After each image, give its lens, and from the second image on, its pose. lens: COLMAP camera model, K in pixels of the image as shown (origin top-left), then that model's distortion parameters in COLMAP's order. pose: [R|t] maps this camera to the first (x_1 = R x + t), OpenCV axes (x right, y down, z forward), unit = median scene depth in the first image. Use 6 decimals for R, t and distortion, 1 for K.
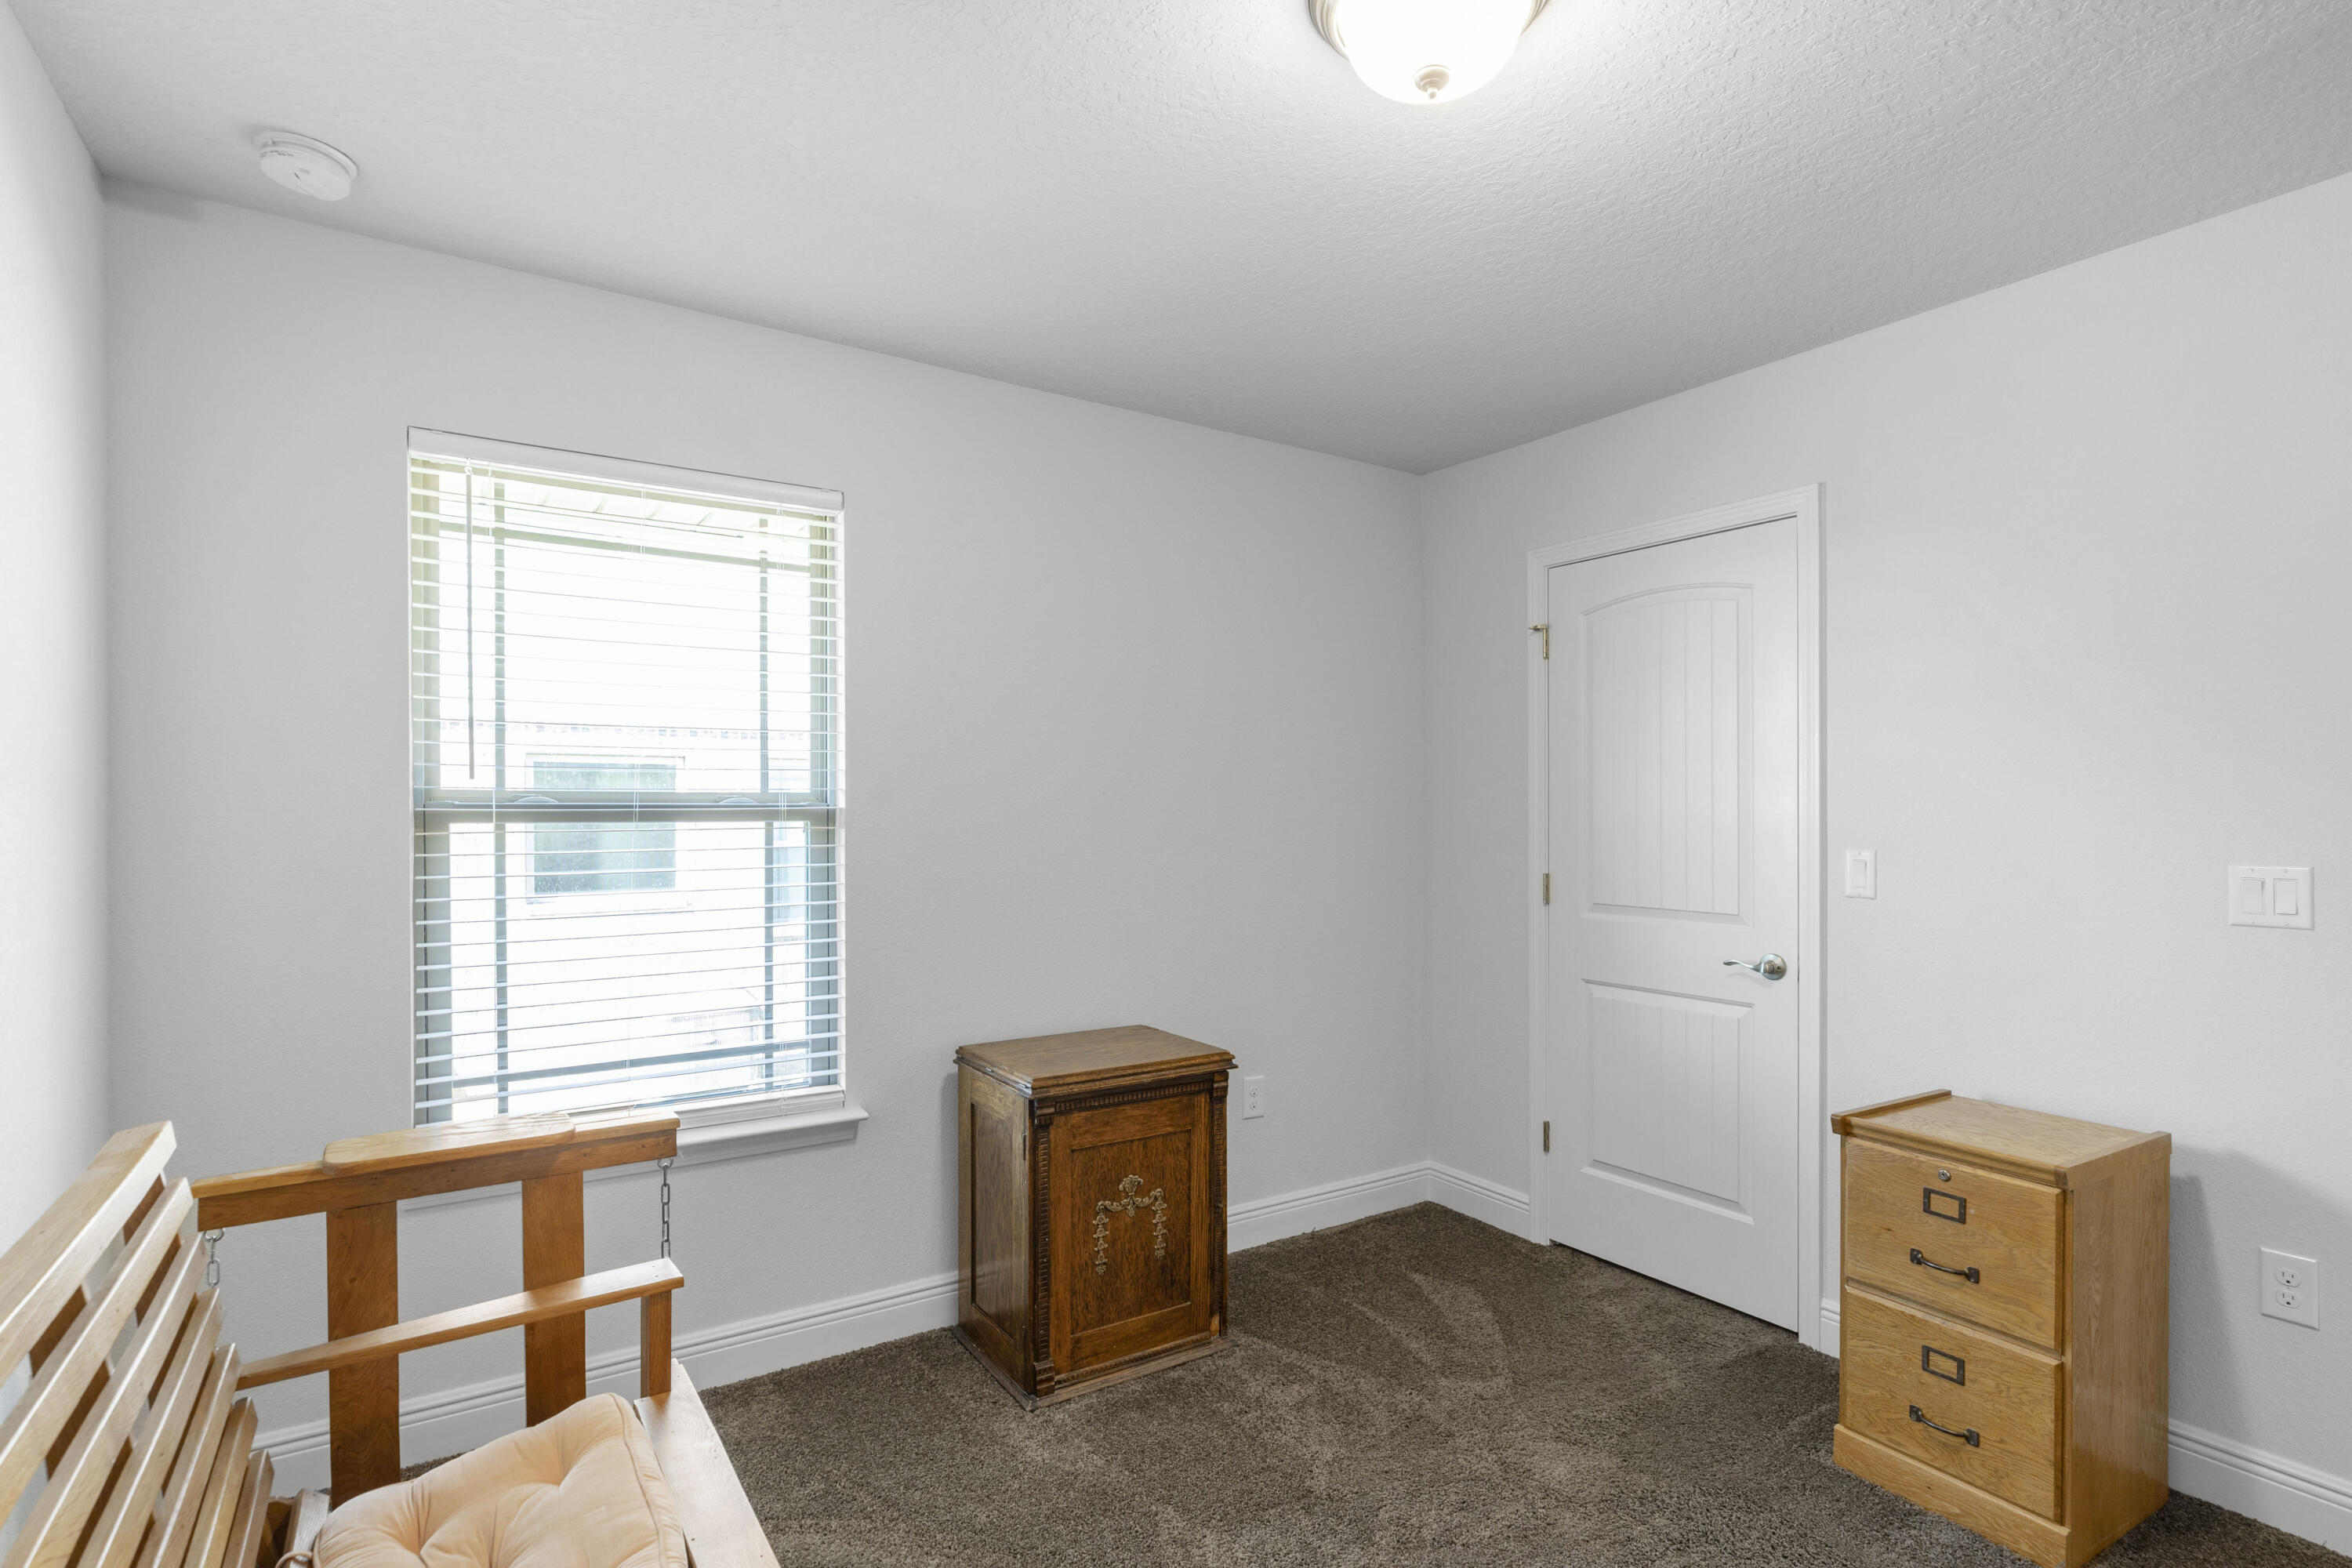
lens RADIAL K [[1147.5, 0, 1178.4], [0, 1147.5, 805.3], [0, 0, 1]] dist [-0.002330, -0.000496]
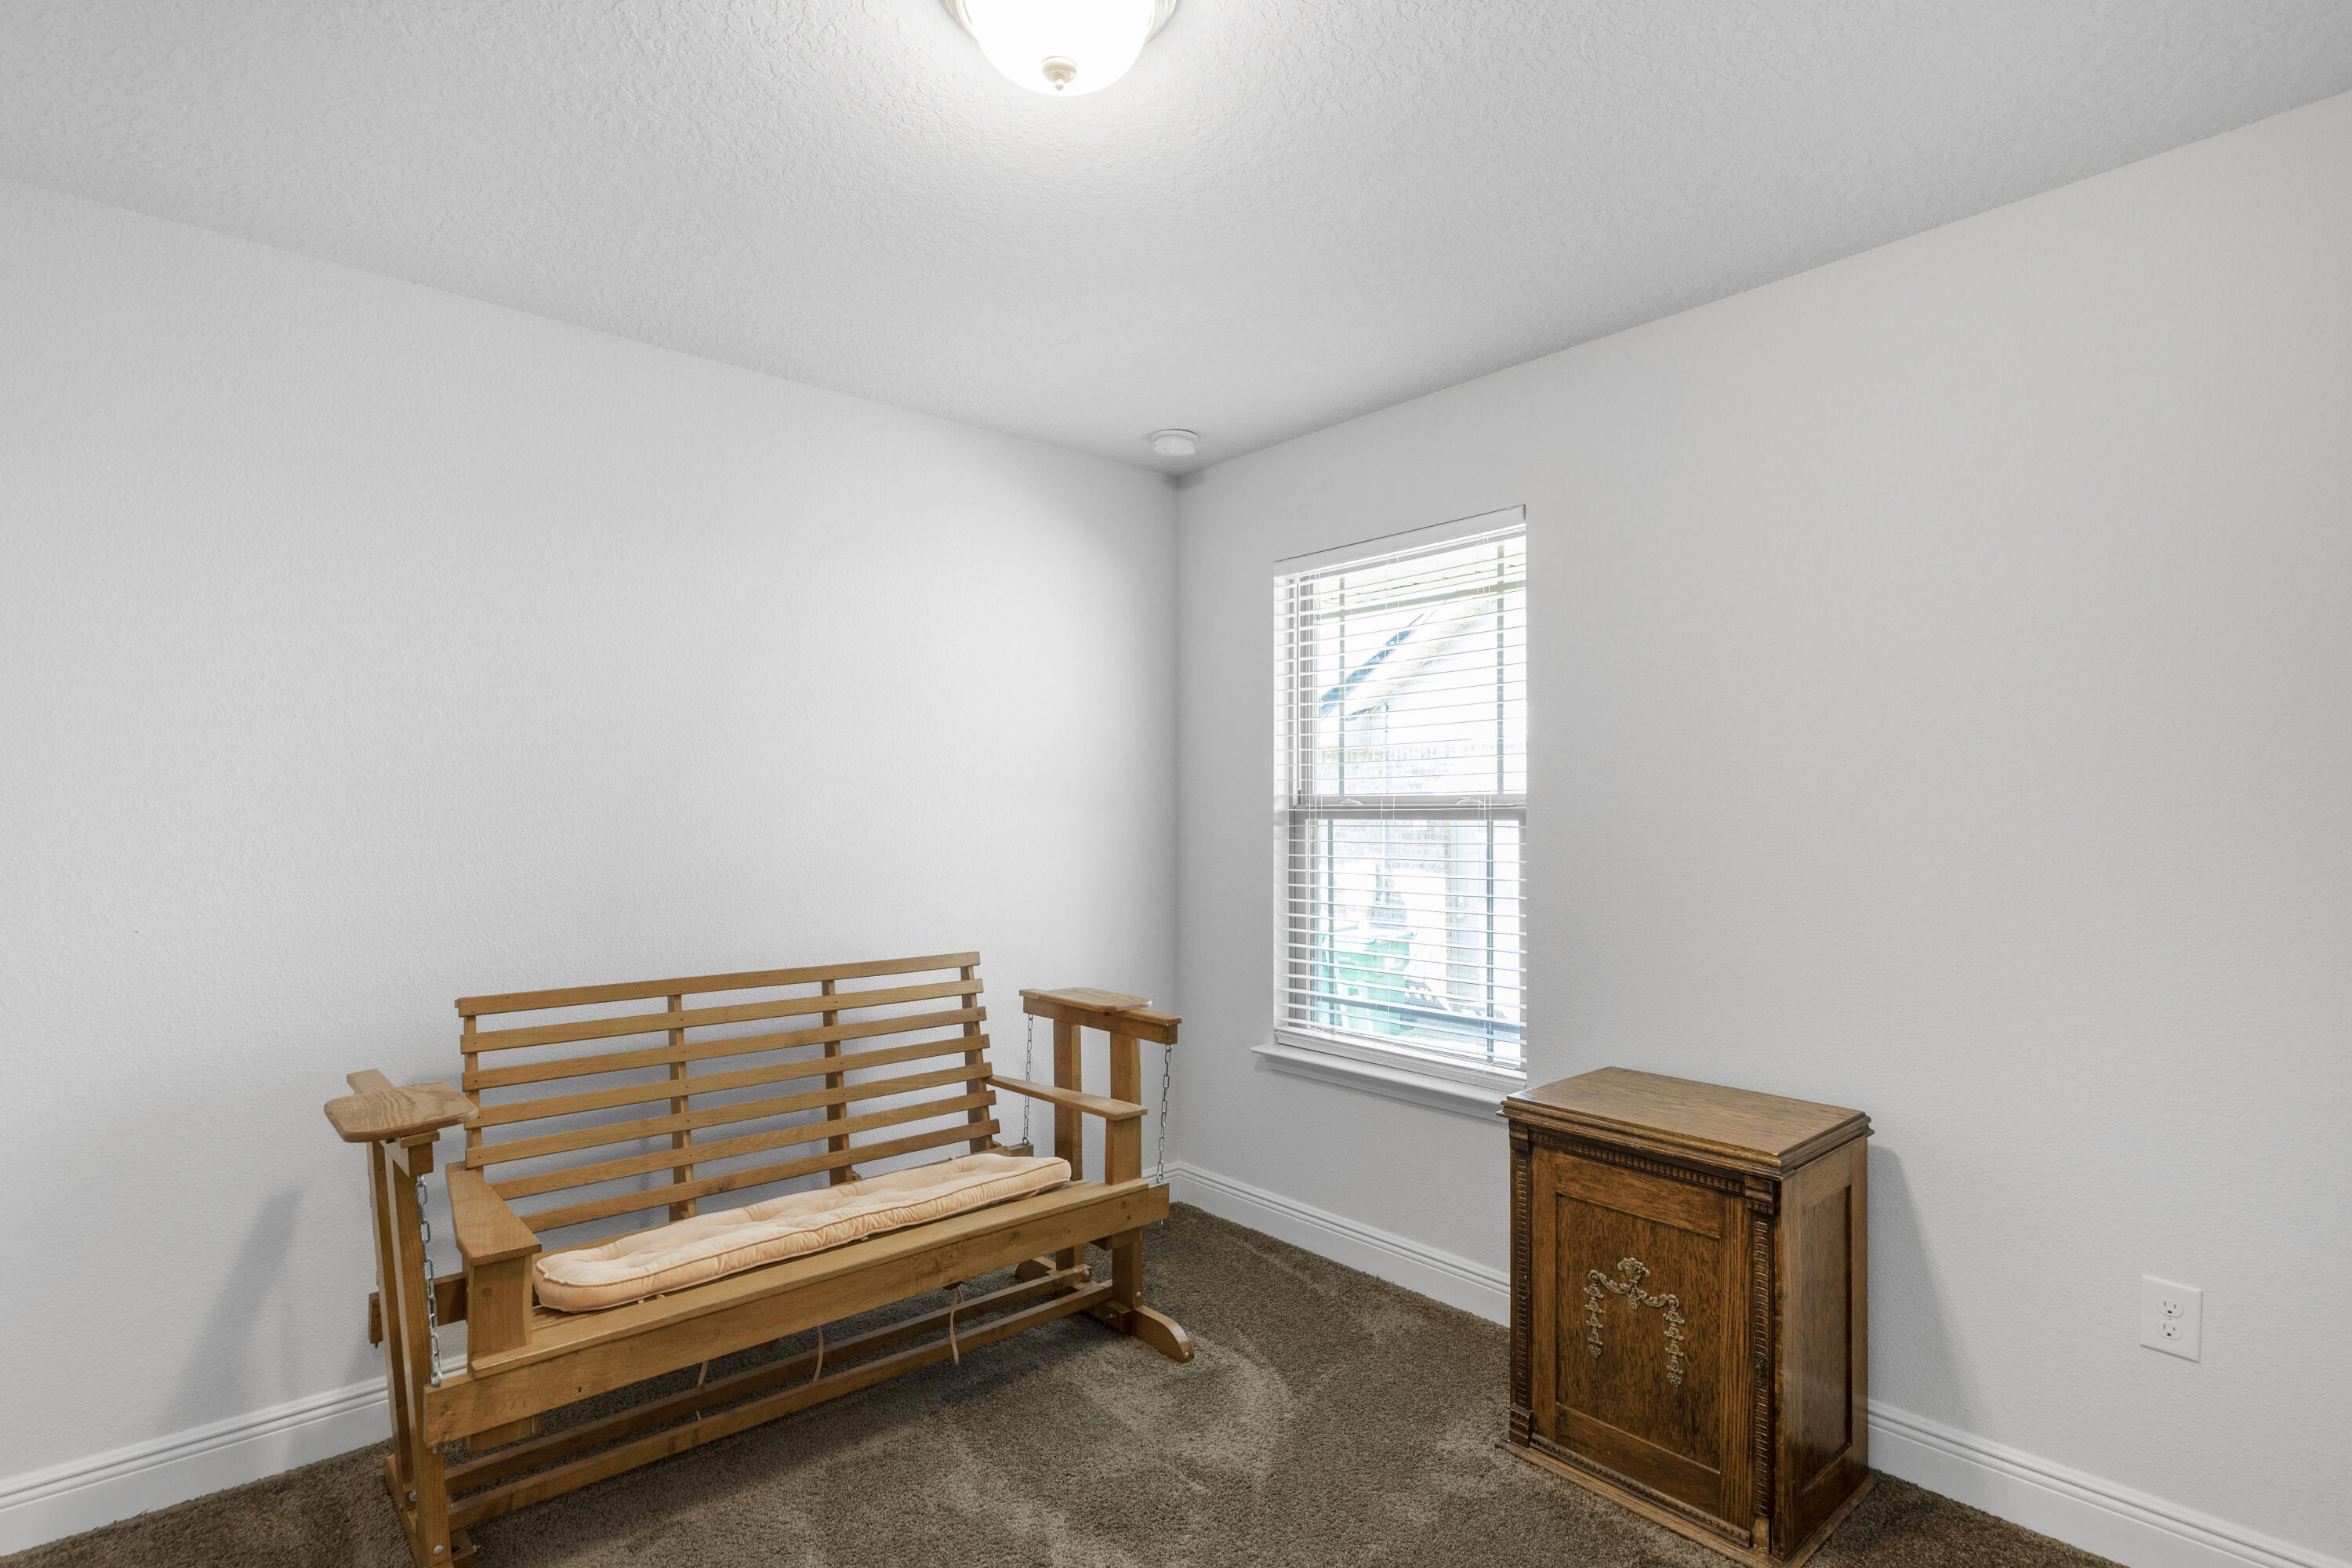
lens RADIAL K [[1183.2, 0, 1235.9], [0, 1183.2, 802.5], [0, 0, 1]] dist [0.002729, -0.000075]
pose [[0.153550, -0.006458, -0.988120, 0.750930], [0.004032, 0.999974, -0.005909, 0.002681], [0.988133, -0.003077, 0.153573, 0.595270]]
